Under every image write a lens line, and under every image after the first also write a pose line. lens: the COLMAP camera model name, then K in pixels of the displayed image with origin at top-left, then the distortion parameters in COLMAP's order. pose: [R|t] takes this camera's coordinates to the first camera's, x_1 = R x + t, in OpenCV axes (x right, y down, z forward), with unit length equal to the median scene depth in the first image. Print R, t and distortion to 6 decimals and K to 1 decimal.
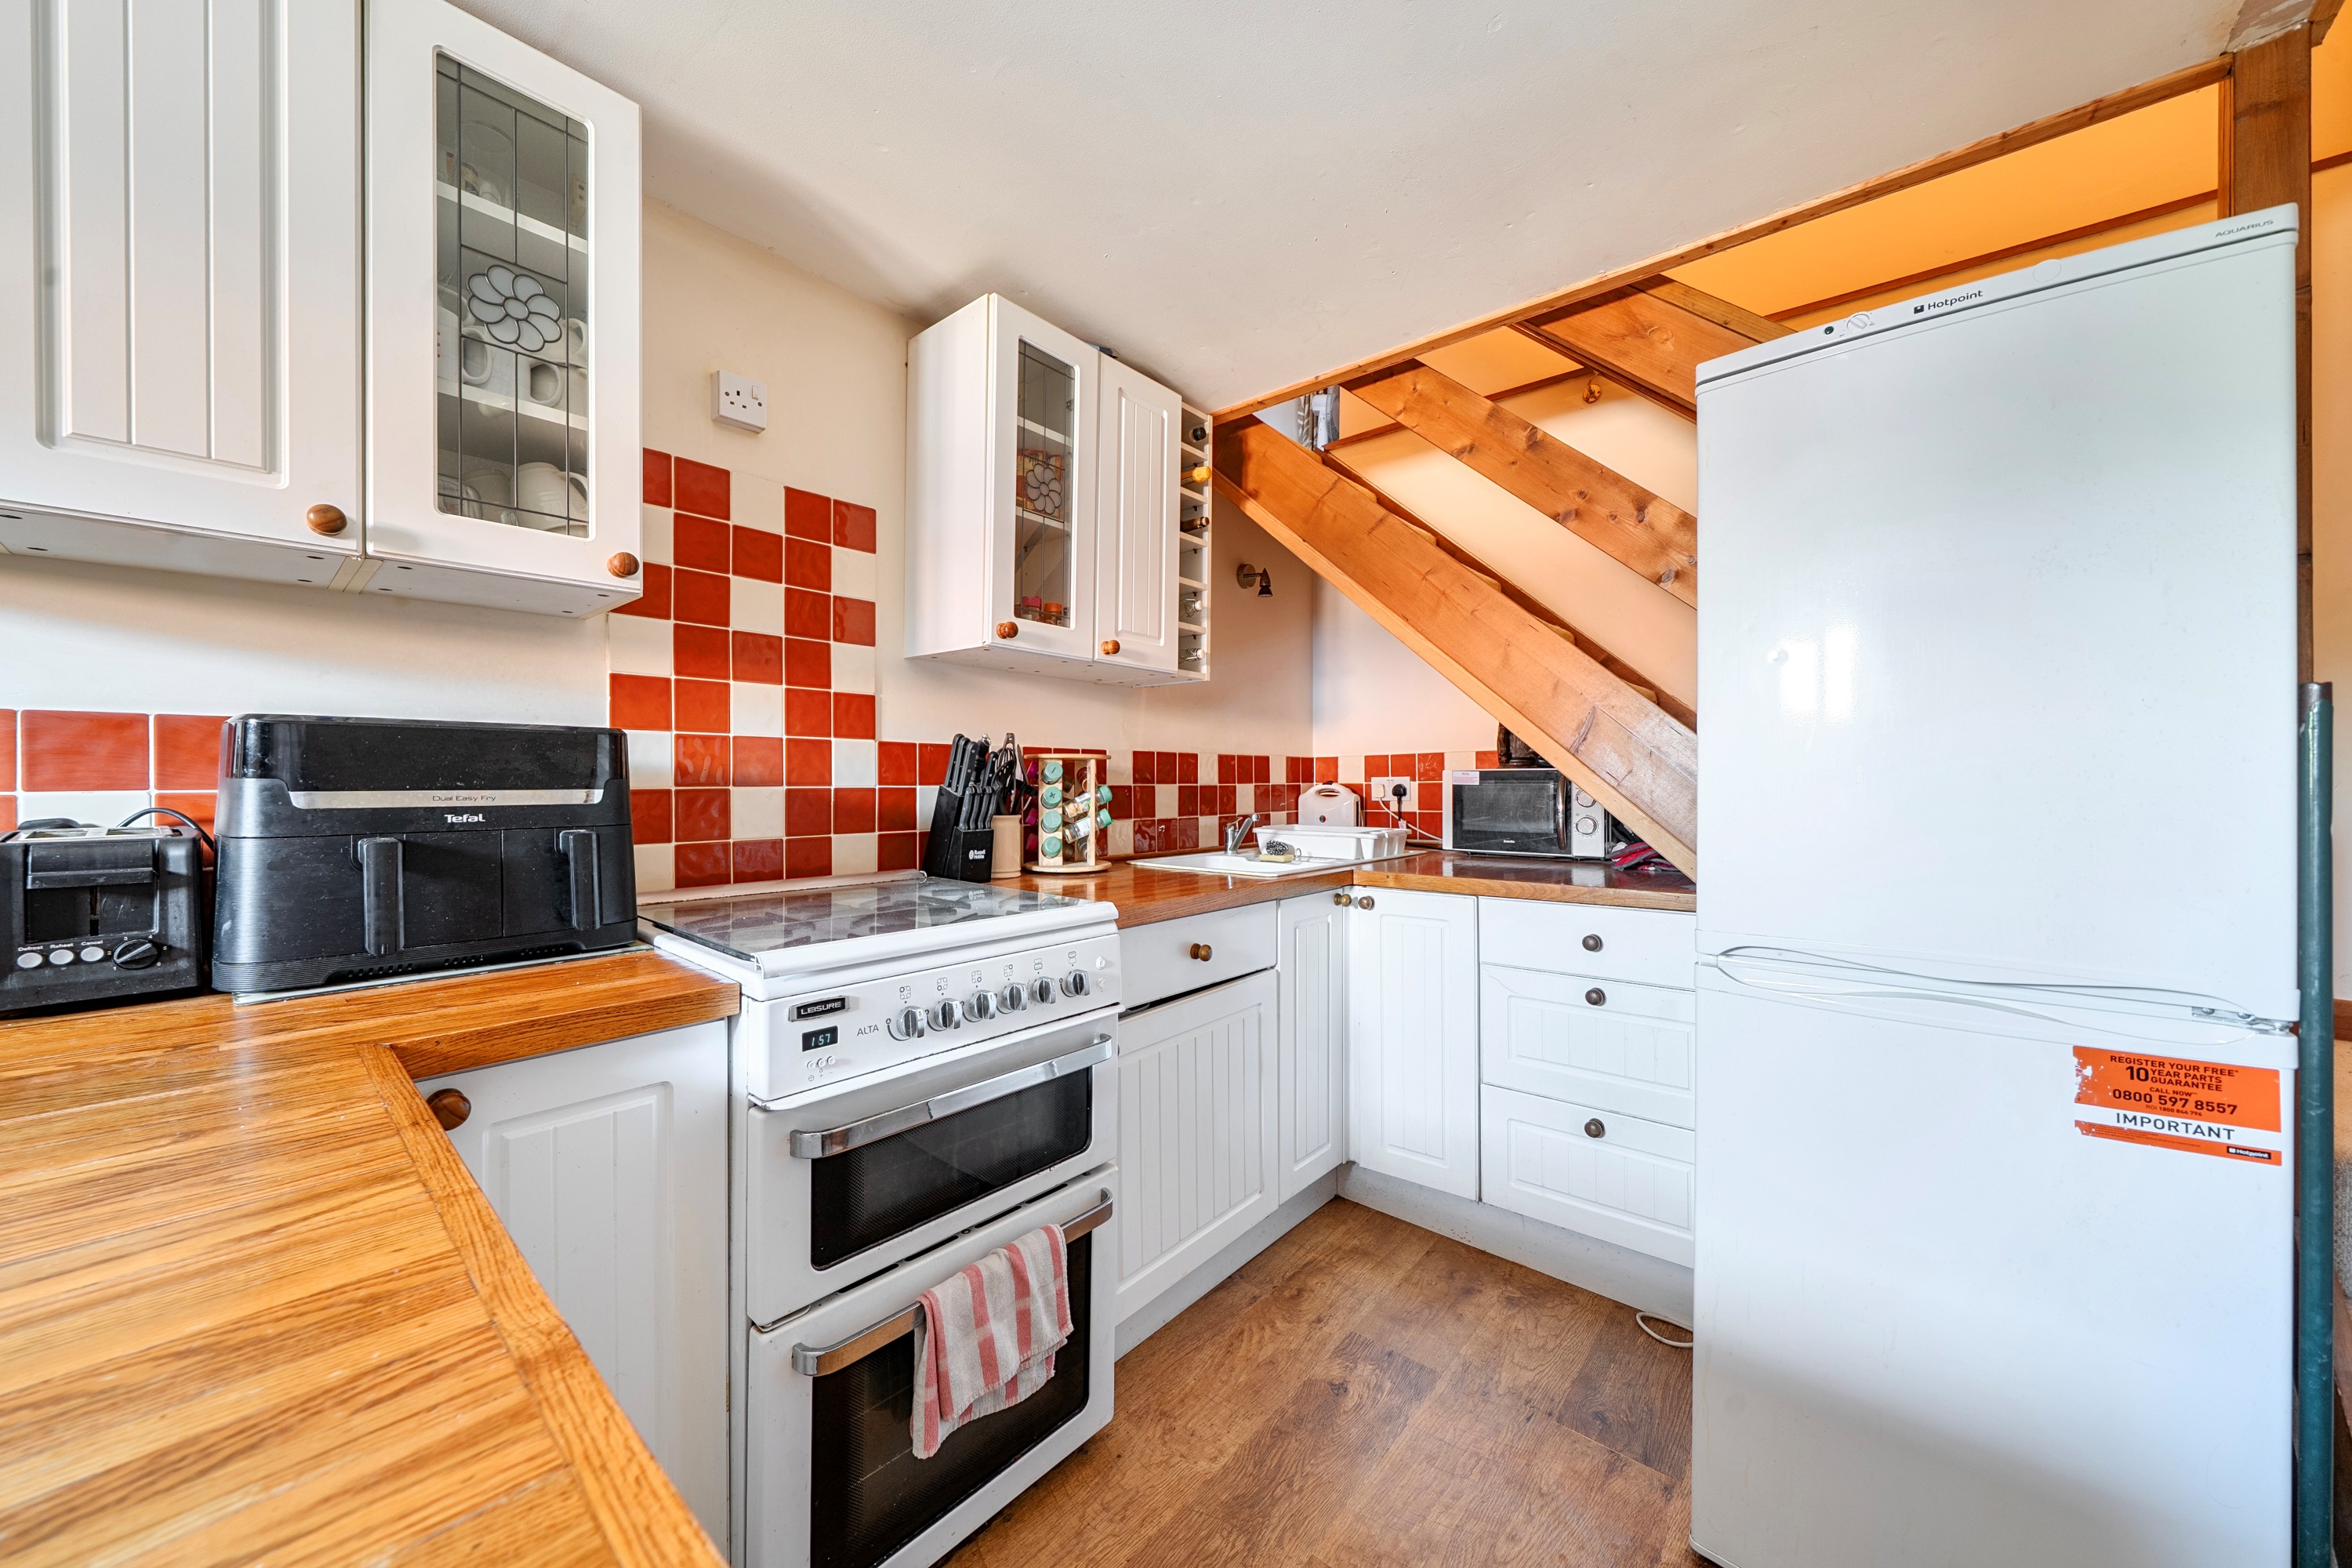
lens RADIAL K [[814.4, 0, 1179.5], [0, 814.4, 775.6], [0, 0, 1]] dist [-0.015748, -0.000003]
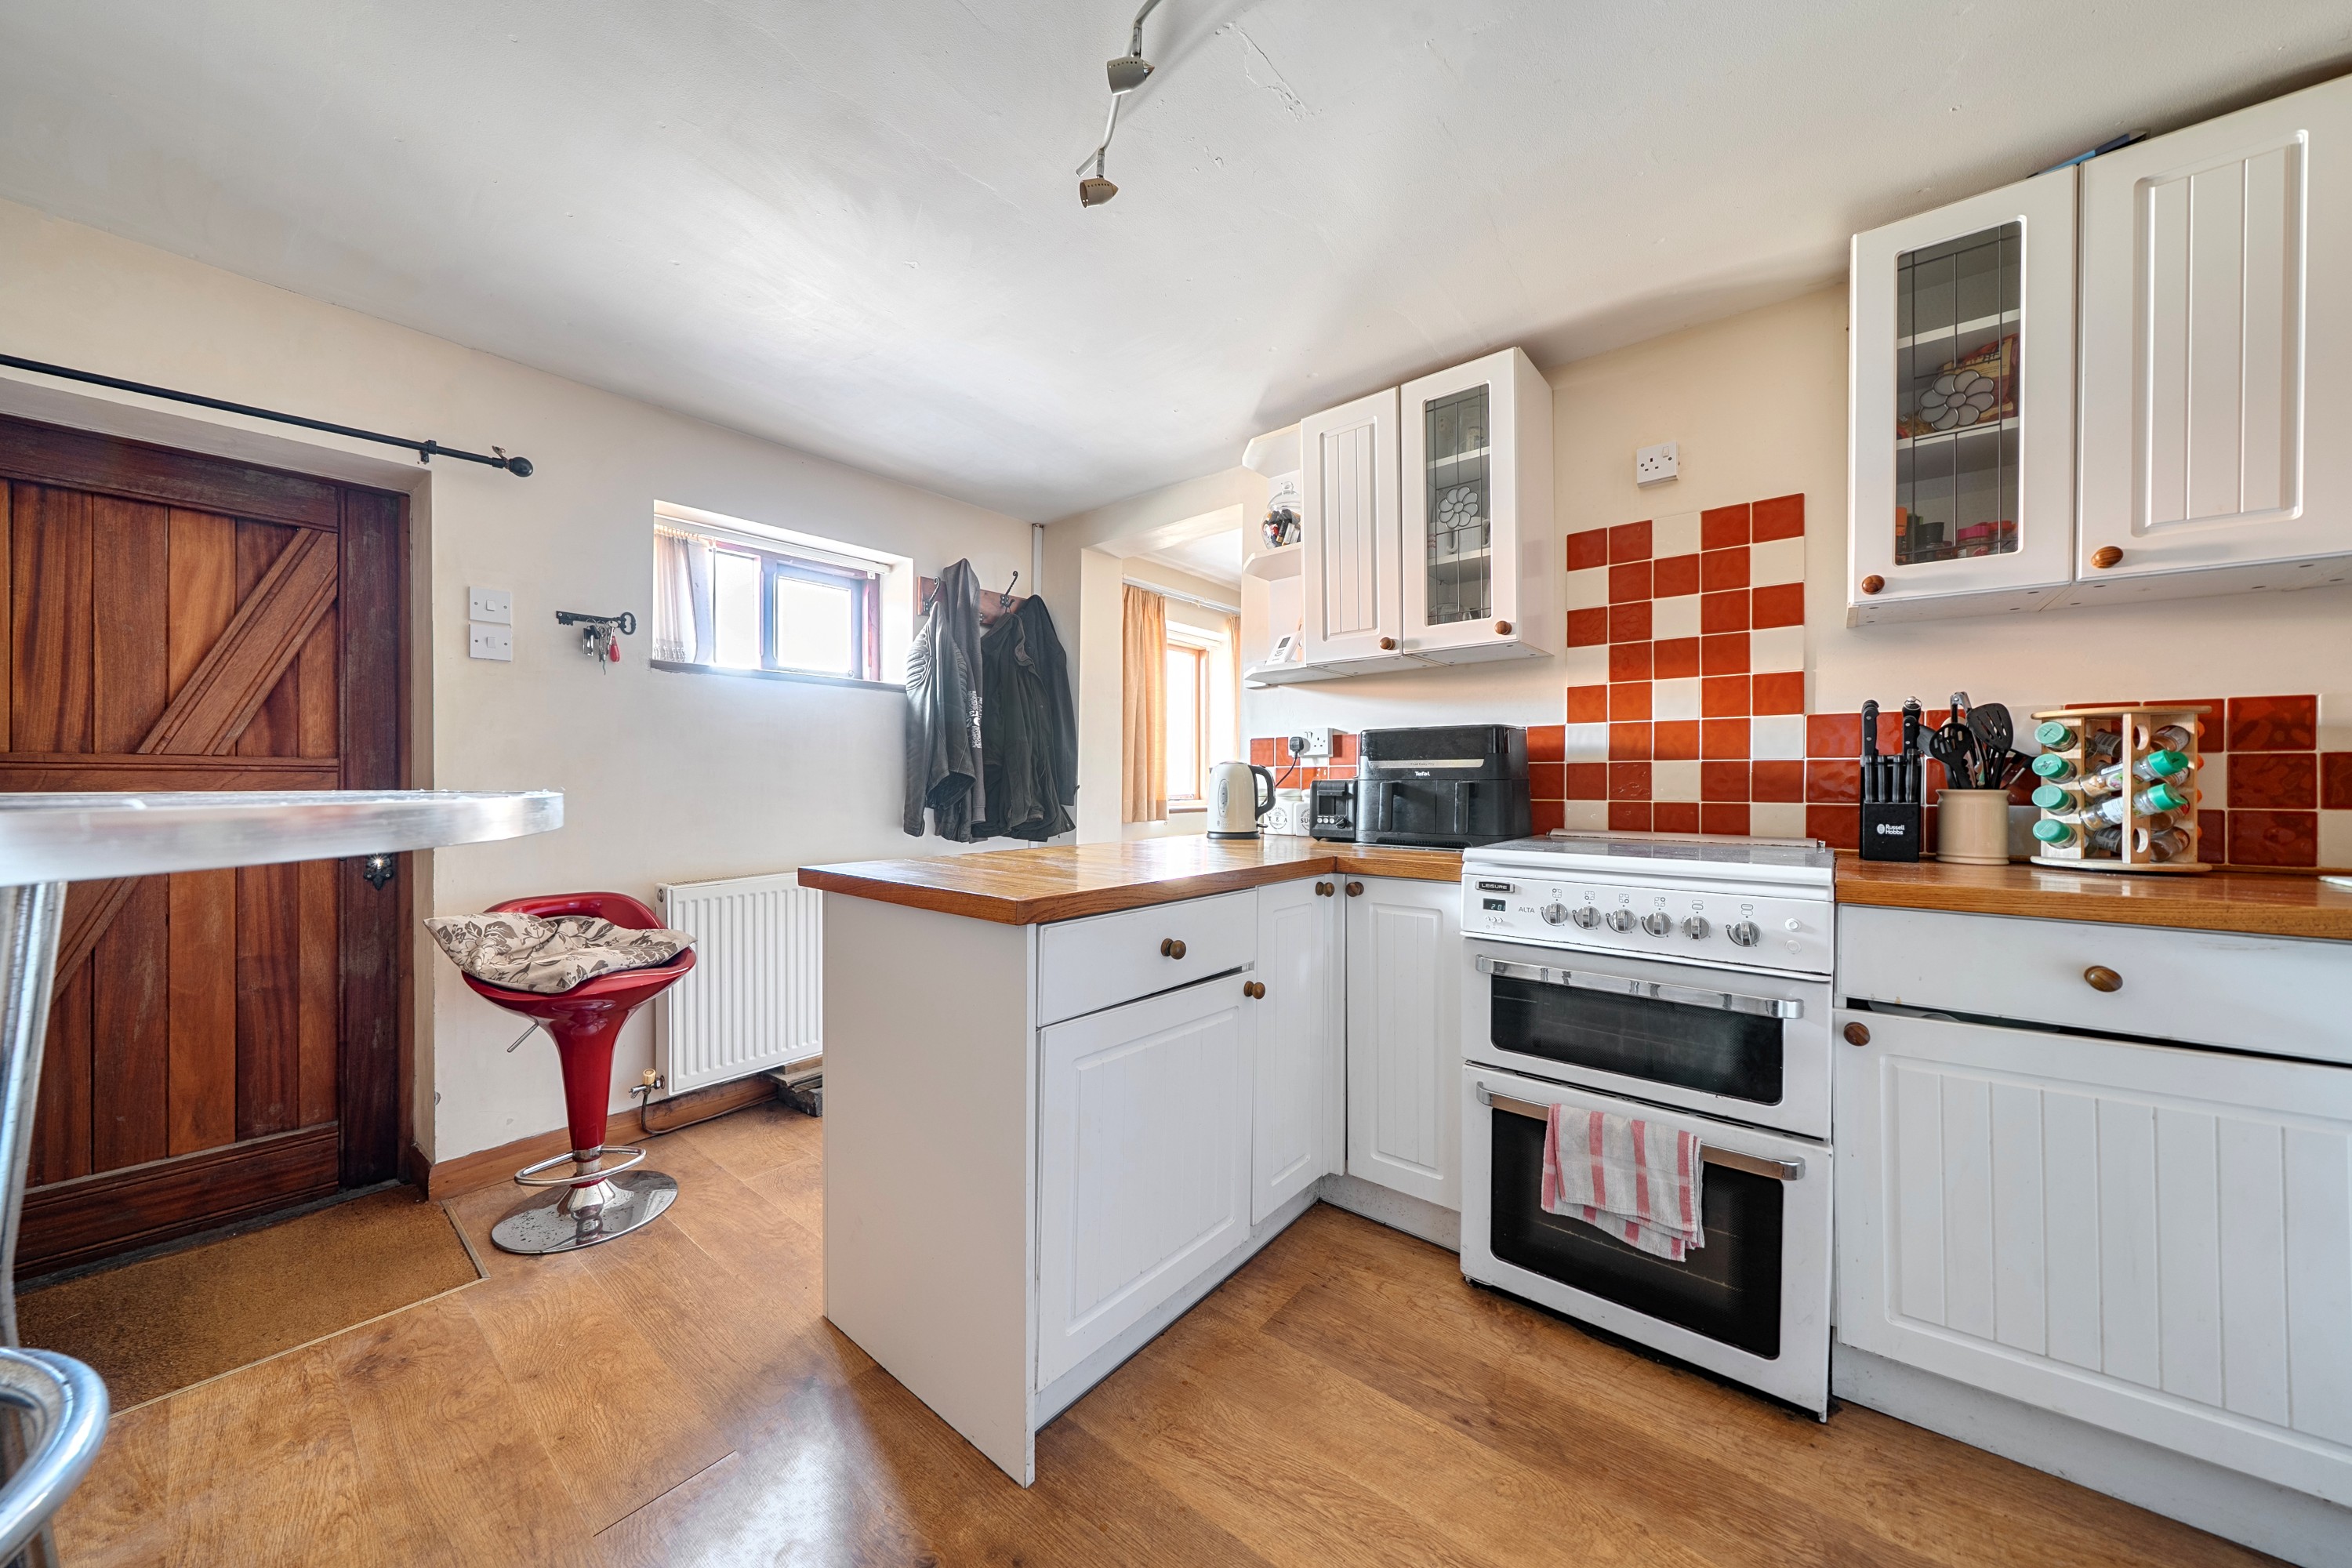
lens RADIAL K [[823.1, 0, 1176.0], [0, 823.1, 784.0], [0, 0, 1]] dist [-0.036106, -0.000003]
pose [[0.013936, 0.000840, -0.999903, 0.768061], [0.006913, 0.999976, 0.000936, 0.046399], [0.999879, -0.006925, 0.013930, 0.211791]]
